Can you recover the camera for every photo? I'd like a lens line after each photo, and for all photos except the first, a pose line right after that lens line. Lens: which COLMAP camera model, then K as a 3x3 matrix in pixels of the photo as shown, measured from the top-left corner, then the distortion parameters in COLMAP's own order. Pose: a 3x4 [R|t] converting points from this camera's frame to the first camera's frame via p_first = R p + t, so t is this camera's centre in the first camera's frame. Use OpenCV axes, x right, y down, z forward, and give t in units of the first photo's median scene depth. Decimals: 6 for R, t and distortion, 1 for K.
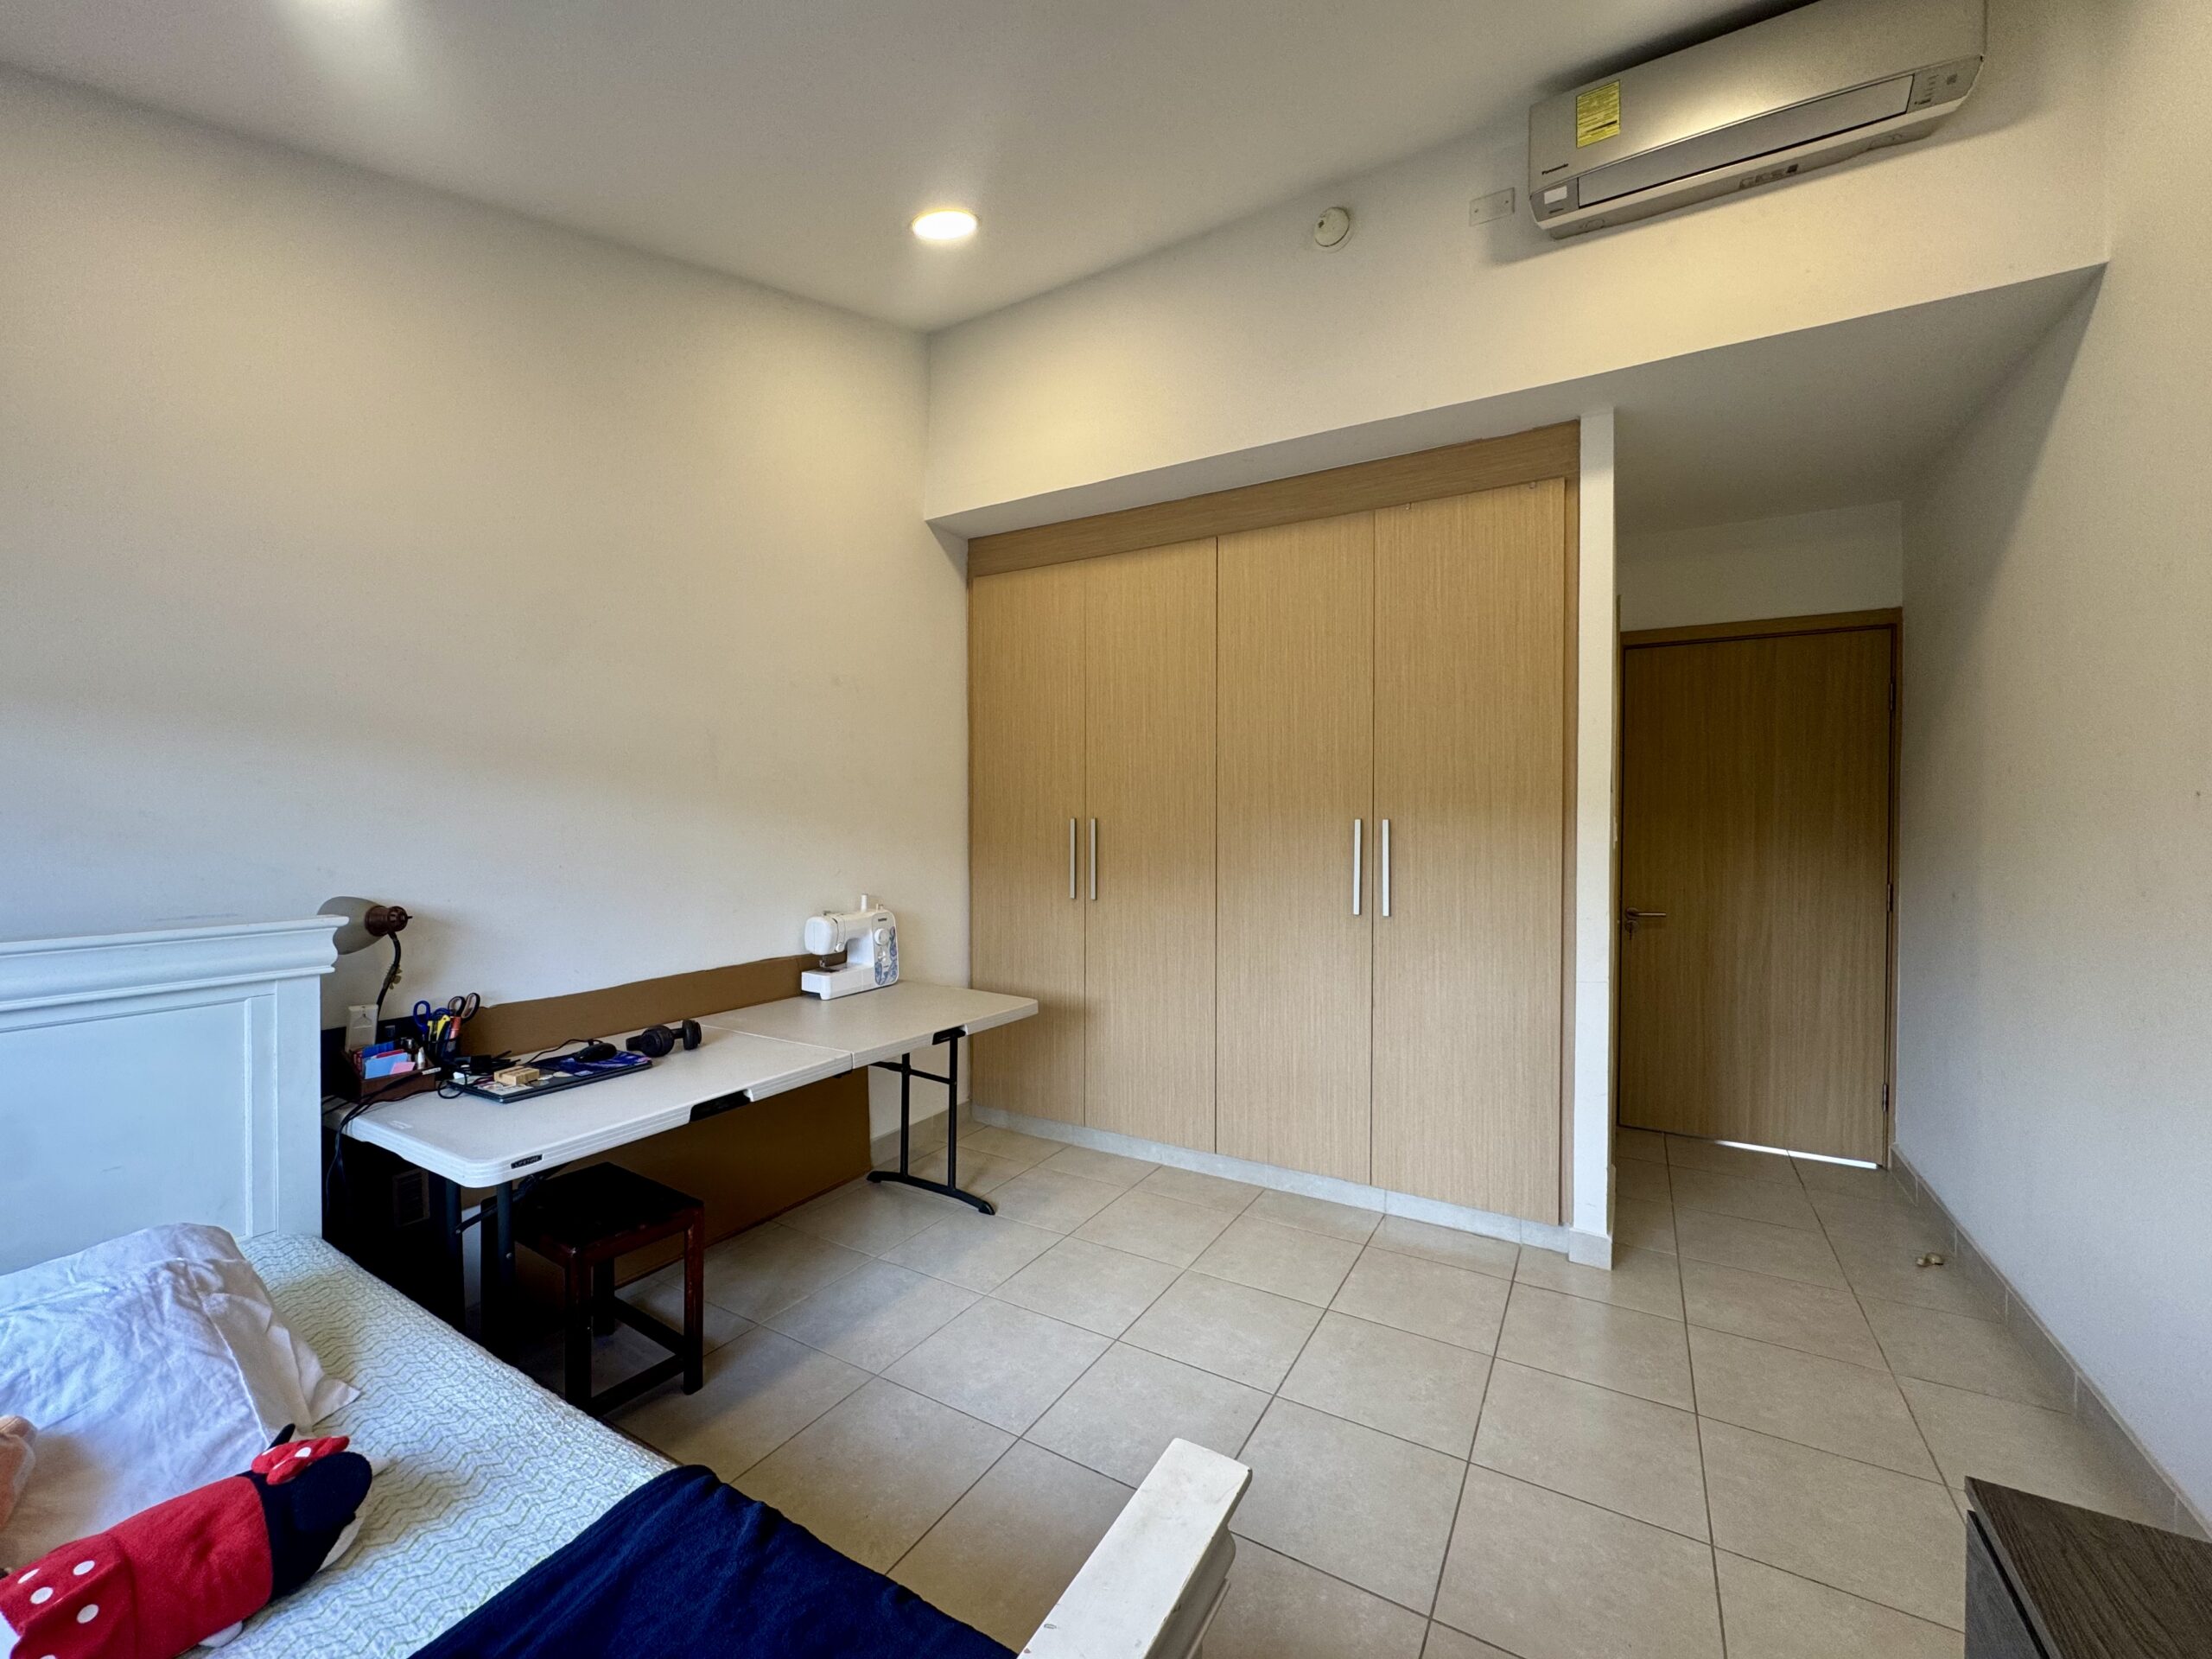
lens RADIAL K [[886.9, 0, 1106.0], [0, 886.9, 829.5], [0, 0, 1]] dist [0.001186, 0.000221]
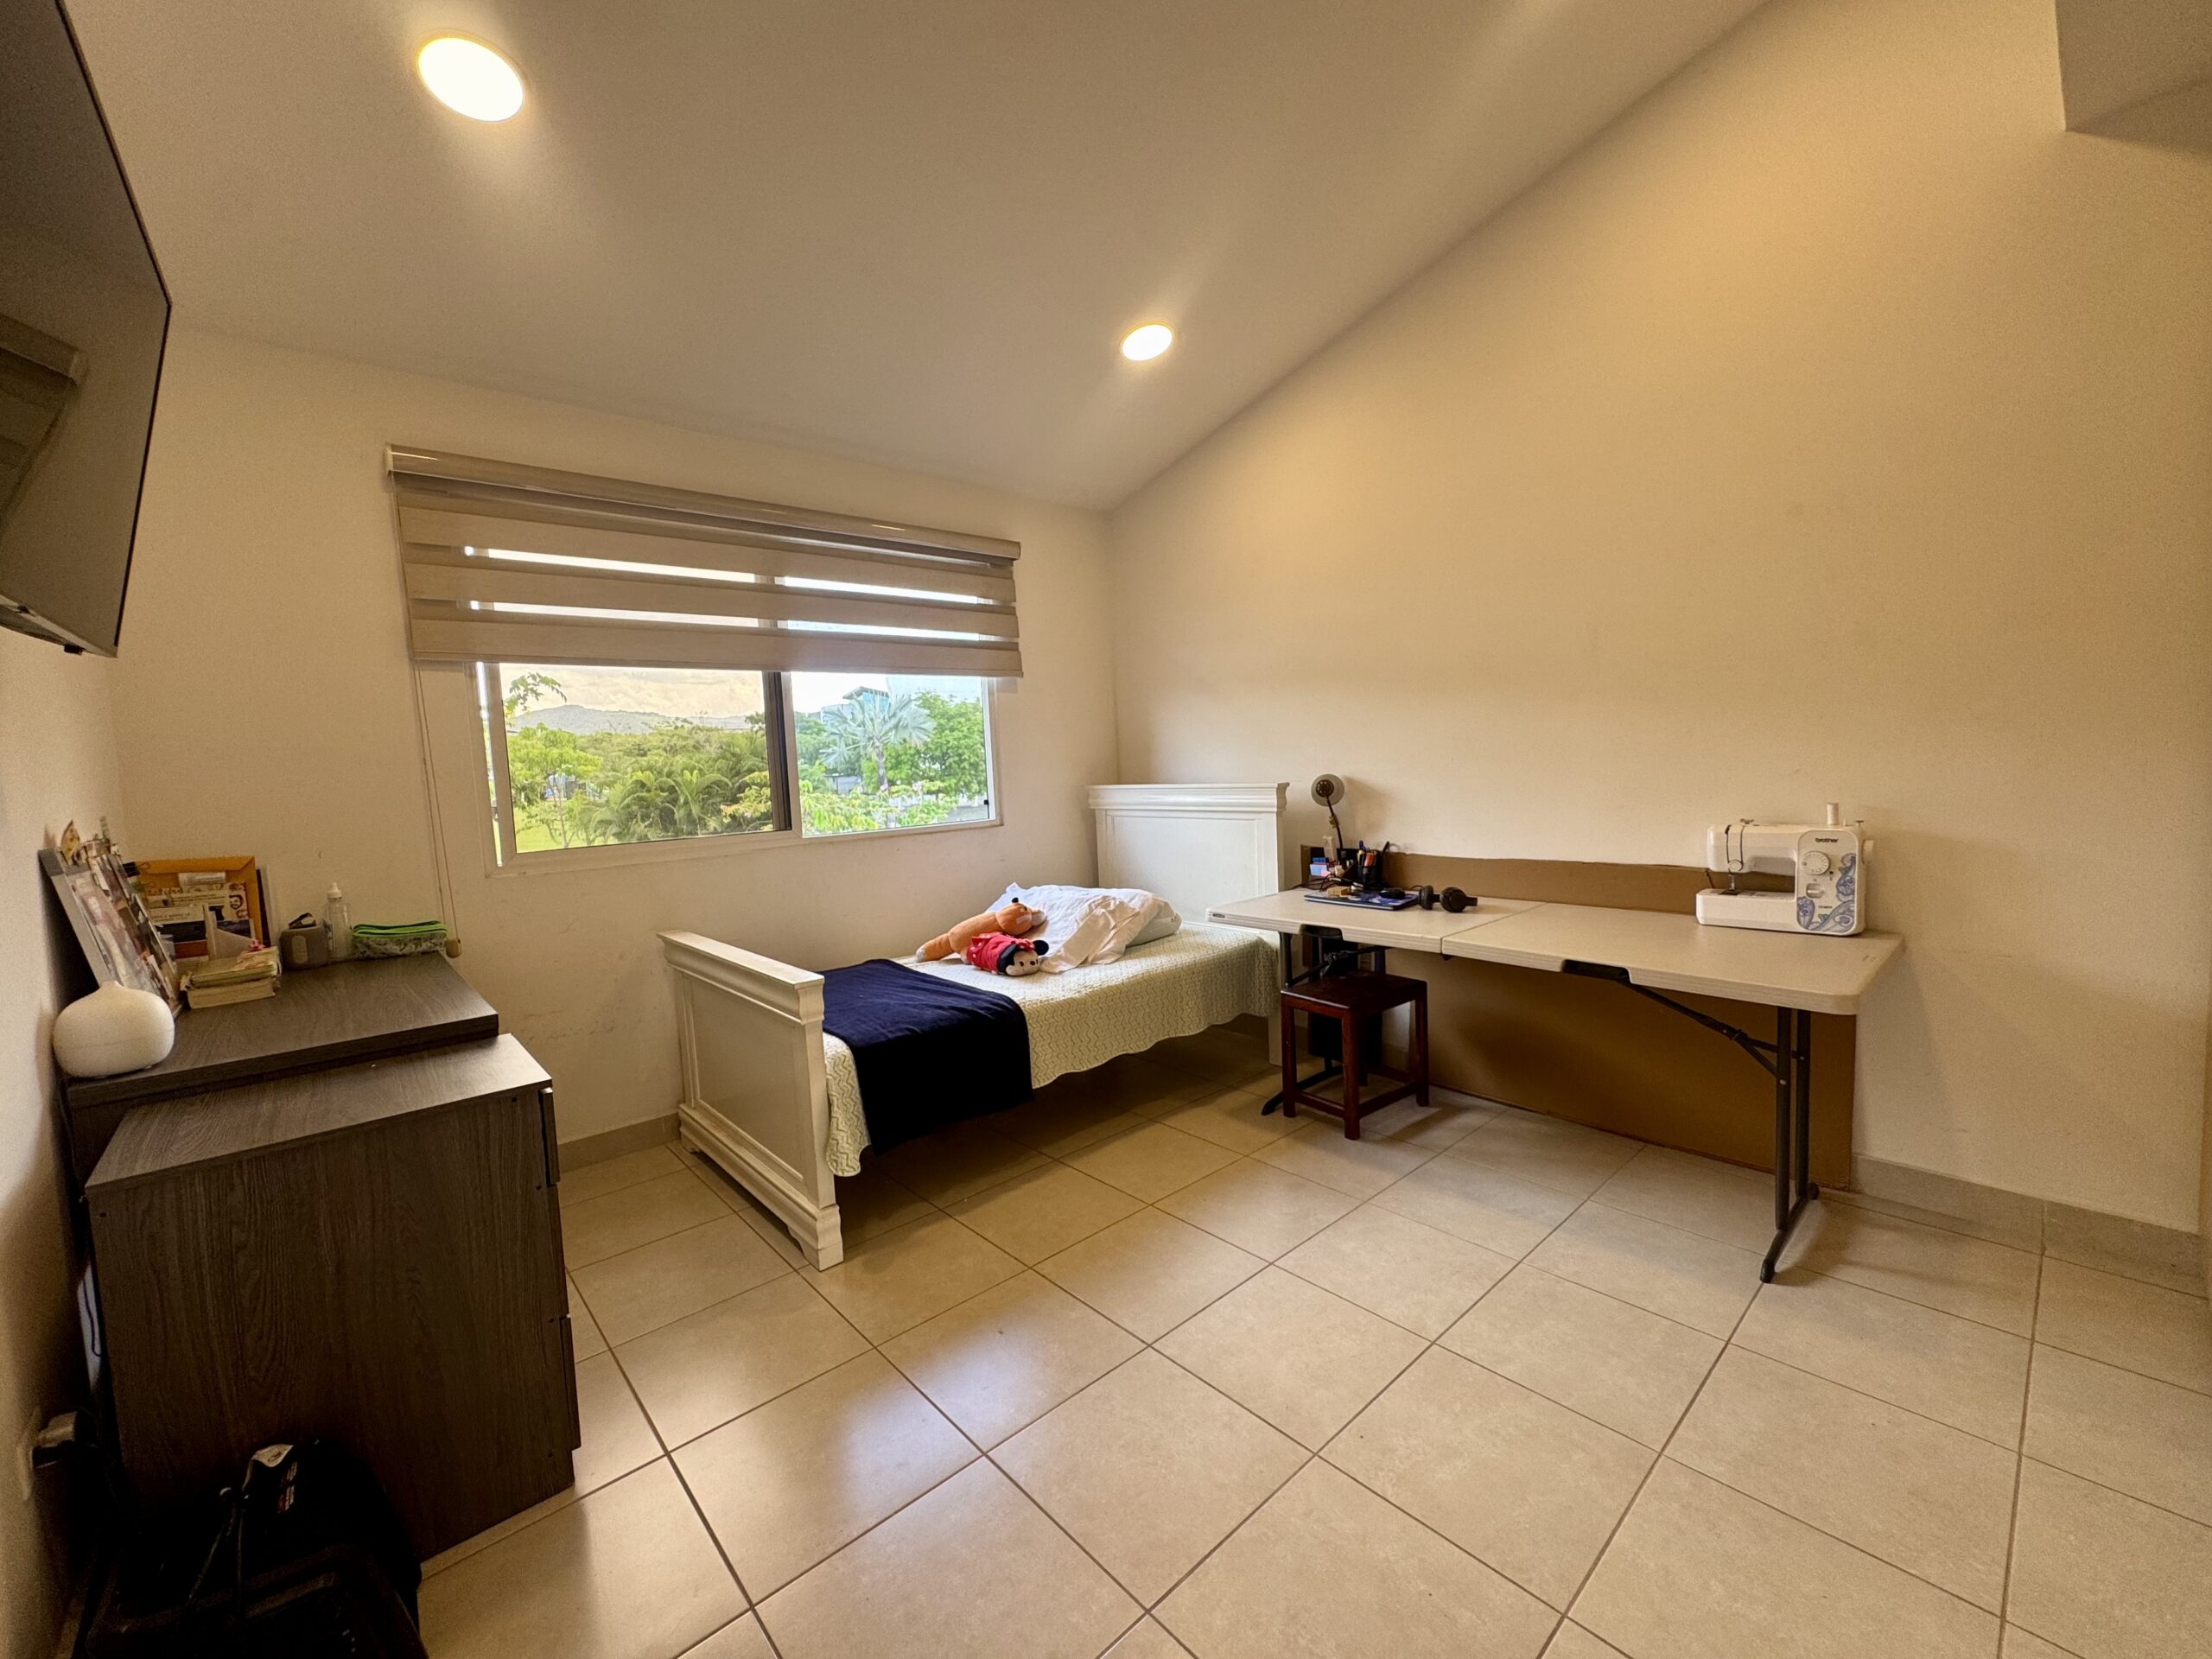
lens RADIAL K [[886.9, 0, 1106.0], [0, 886.9, 829.5], [0, 0, 1]] dist [0.001186, 0.000221]
pose [[-0.300961, 0.080826, -0.950205, 0.792785], [0.030031, 0.996711, 0.075270, 0.031688], [0.953164, -0.005882, -0.302398, 0.906386]]
